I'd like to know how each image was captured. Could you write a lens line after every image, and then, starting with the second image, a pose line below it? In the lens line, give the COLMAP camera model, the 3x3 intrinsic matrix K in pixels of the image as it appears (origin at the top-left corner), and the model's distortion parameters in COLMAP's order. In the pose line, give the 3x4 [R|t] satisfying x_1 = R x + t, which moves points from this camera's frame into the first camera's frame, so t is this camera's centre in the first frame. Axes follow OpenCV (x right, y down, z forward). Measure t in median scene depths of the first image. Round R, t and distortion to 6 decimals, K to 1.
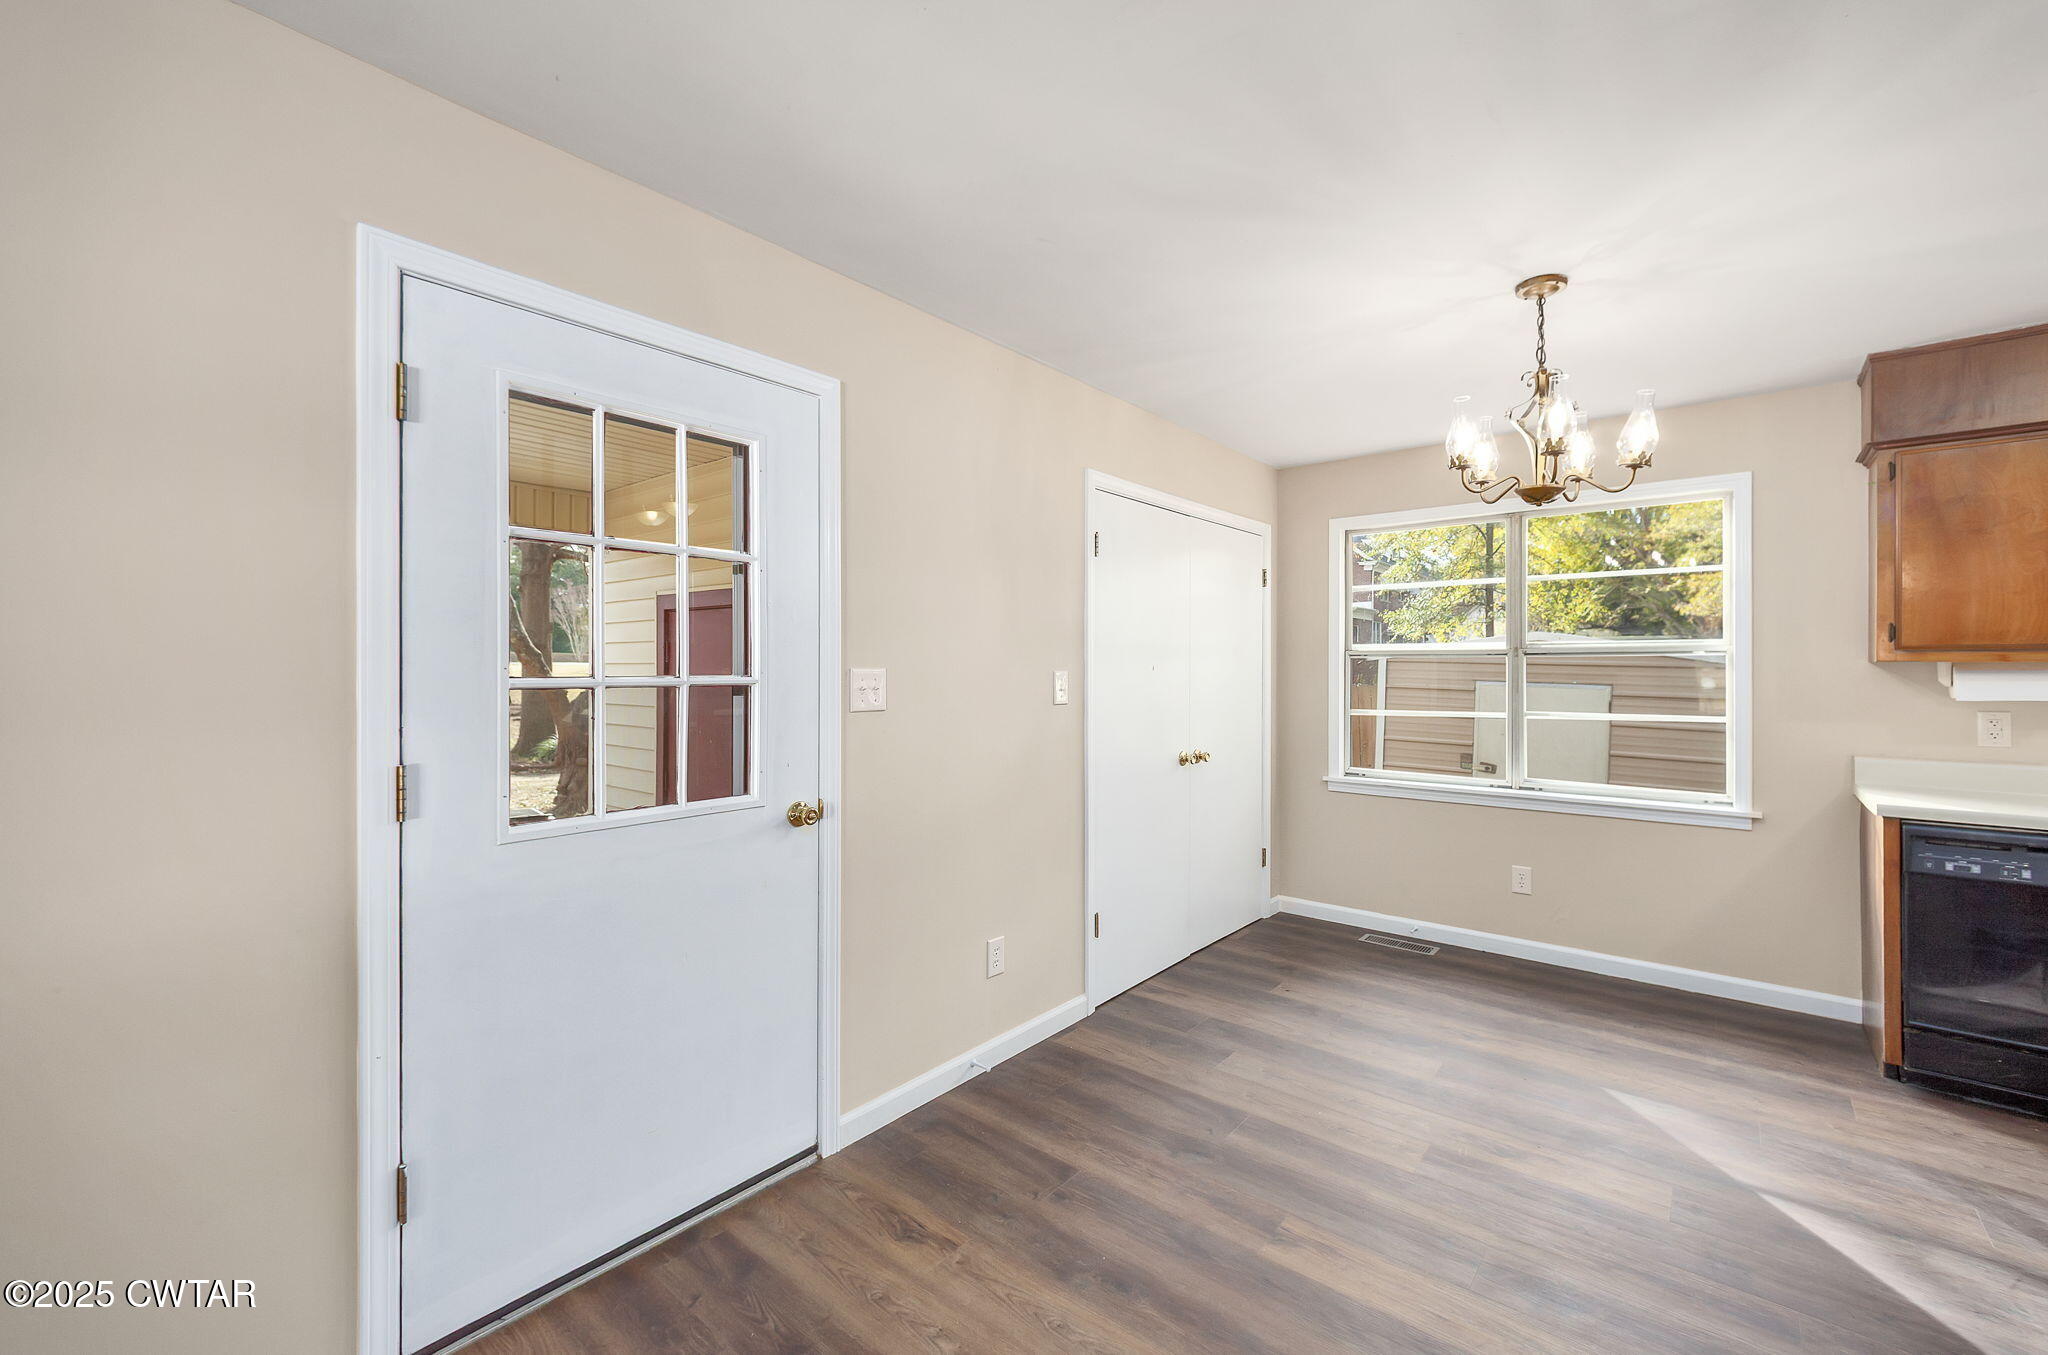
lens RADIAL K [[837.8, 0, 1035.4], [0, 837.8, 668.1], [0, 0, 1]] dist [0.001749, 0.000163]
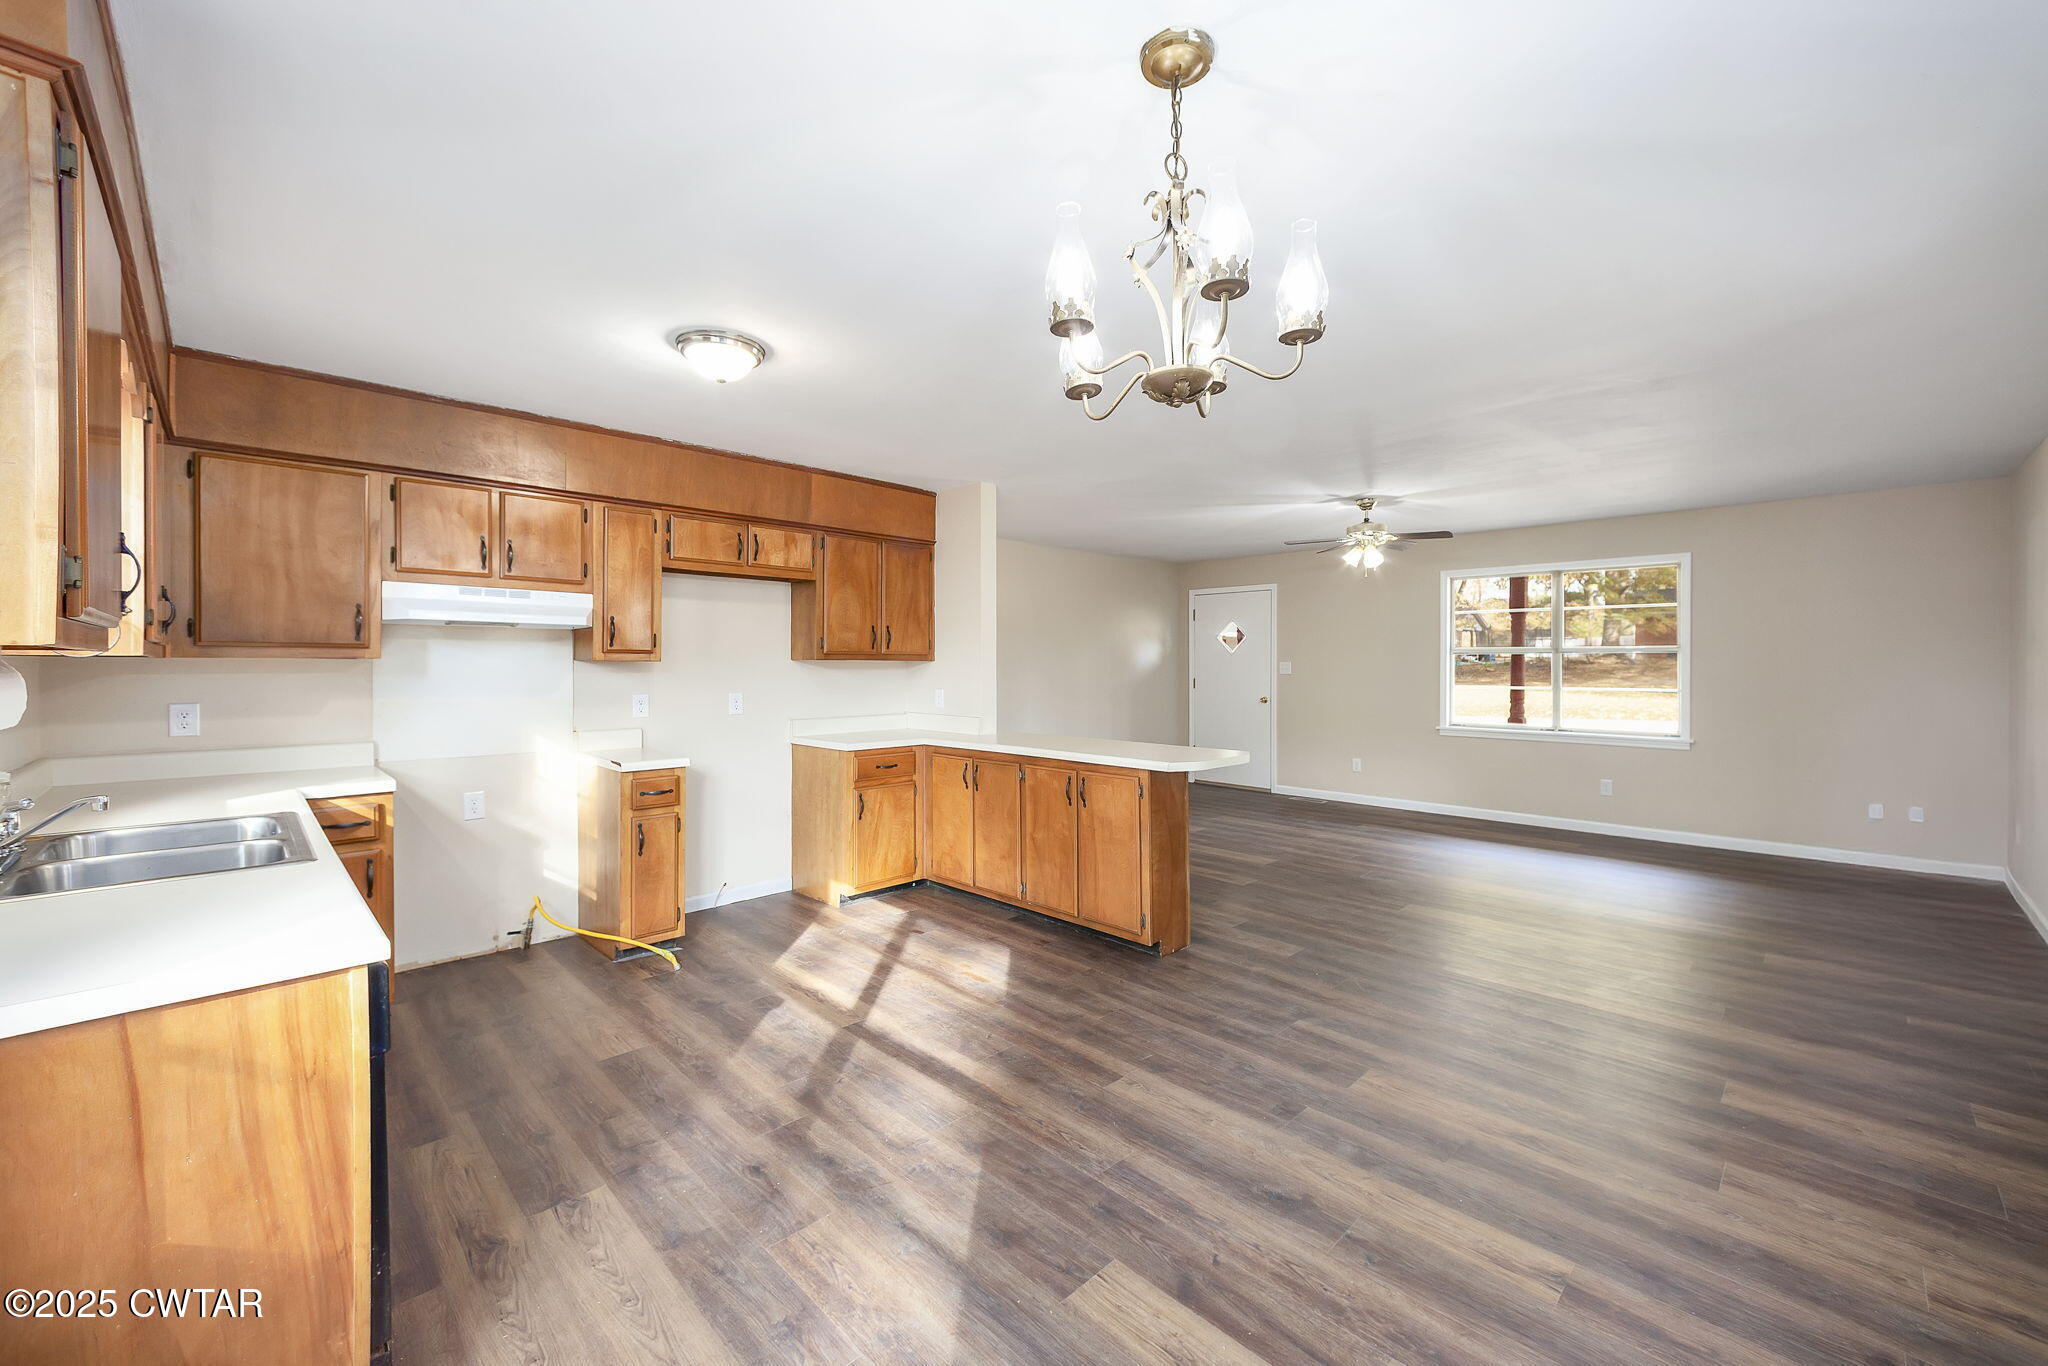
lens RADIAL K [[814.0, 0, 1041.5], [0, 814.0, 670.5], [0, 0, 1]] dist [0.014154, -0.000255]
pose [[-0.997563, 0.000705, 0.069773, 0.556805], [0.001151, 0.999979, 0.006357, 0.007579], [-0.069767, 0.006422, -0.997543, 1.370466]]
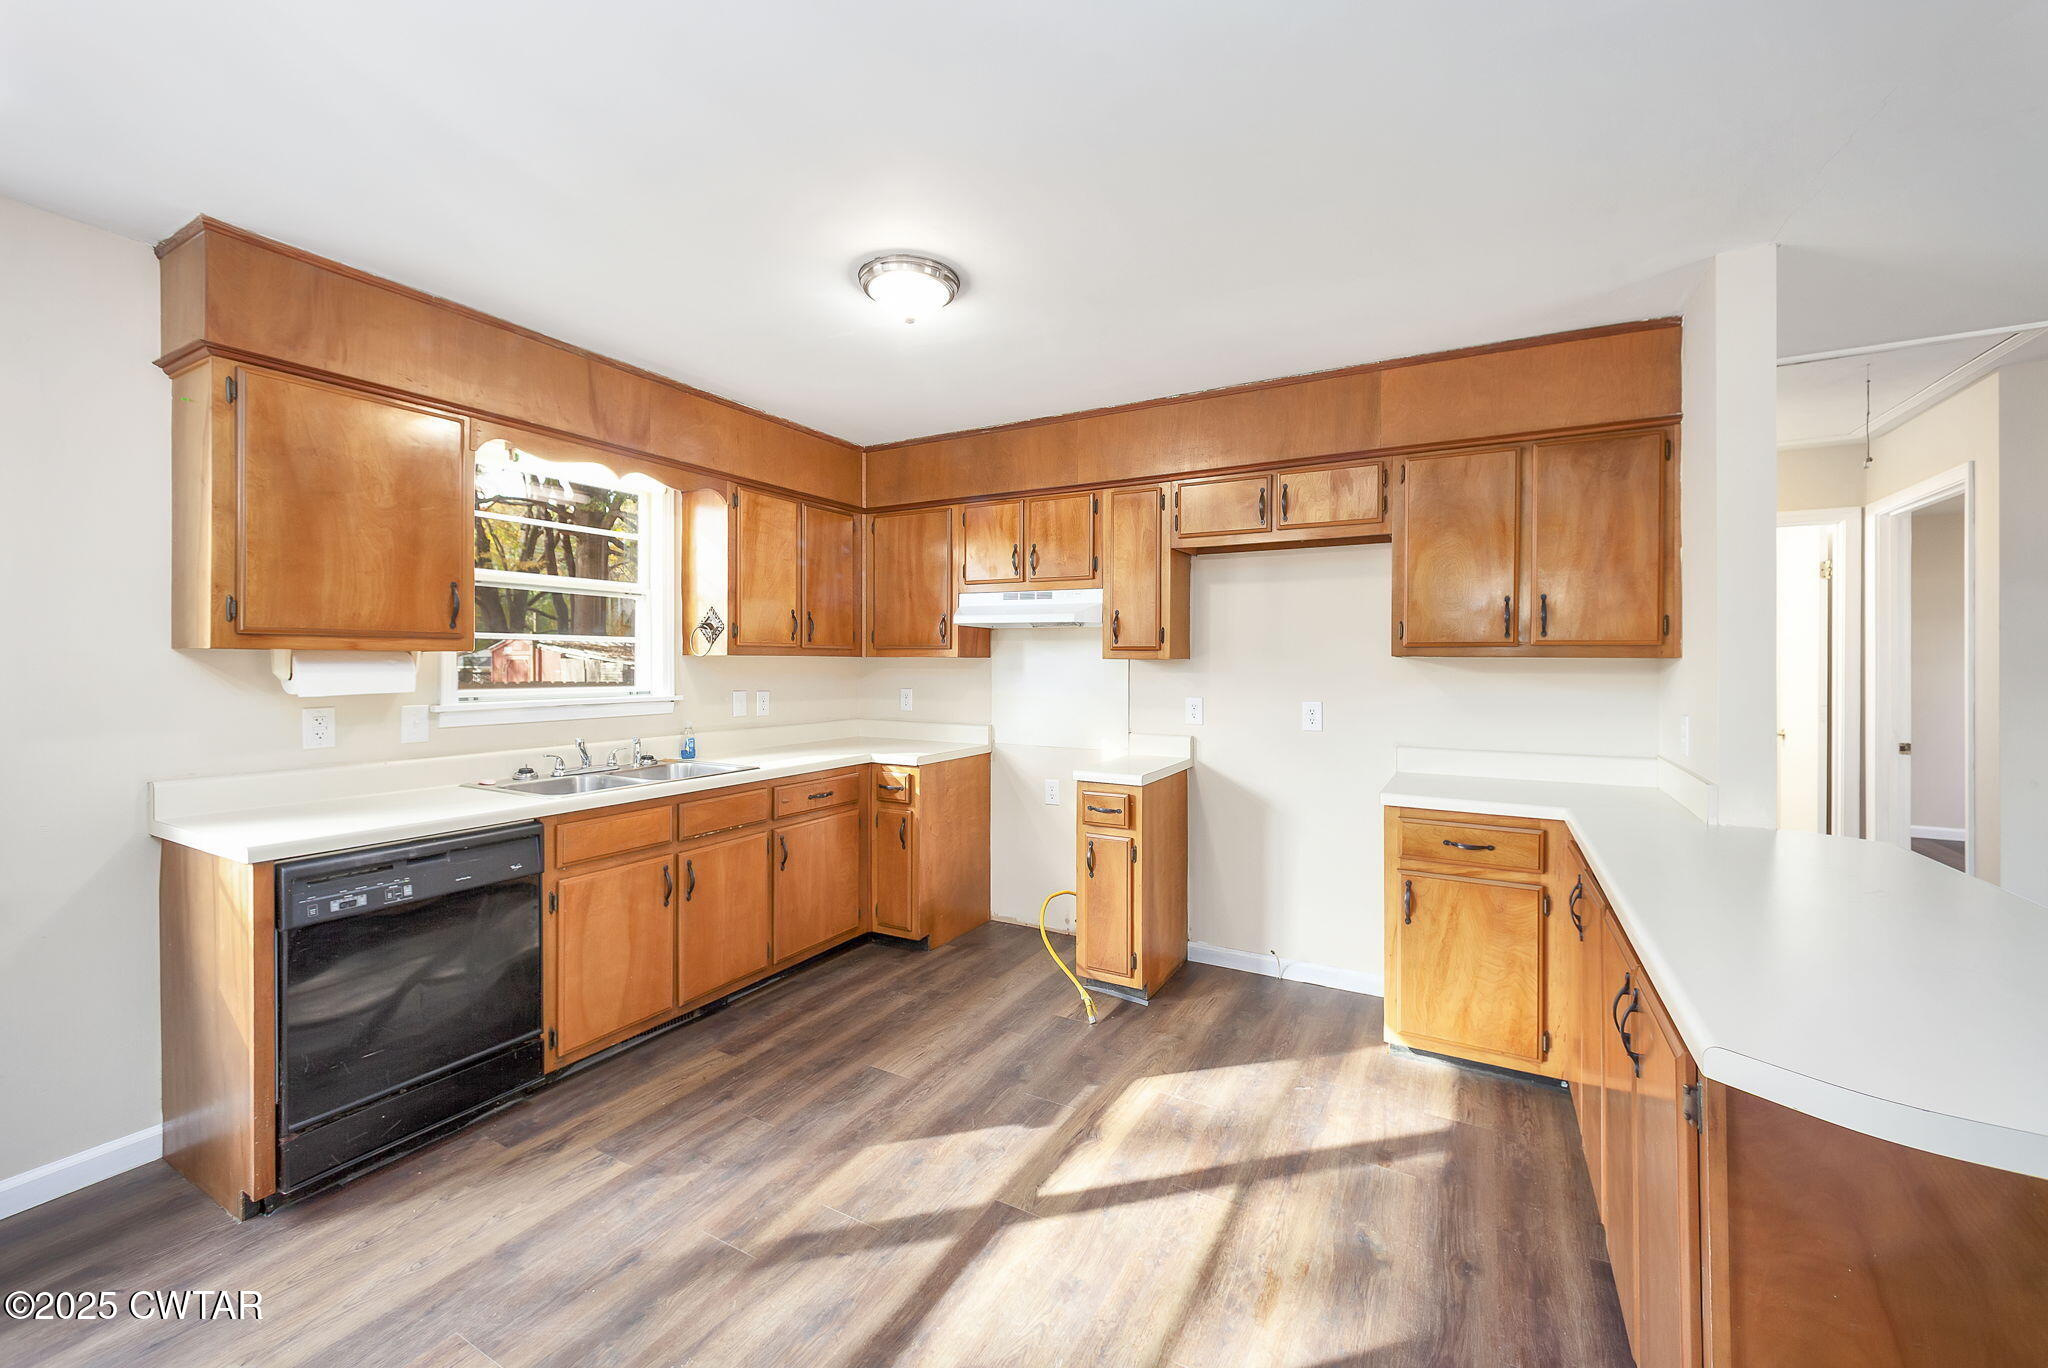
lens RADIAL K [[799.9, 0, 1022.2], [0, 799.9, 659.3], [0, 0, 1]] dist [-0.001931, -0.000368]
pose [[-0.192034, -0.000507, 0.981388, 0.211339], [-0.001912, 0.999998, 0.000143, 0.000794], [-0.981386, -0.001849, -0.192035, 0.483781]]
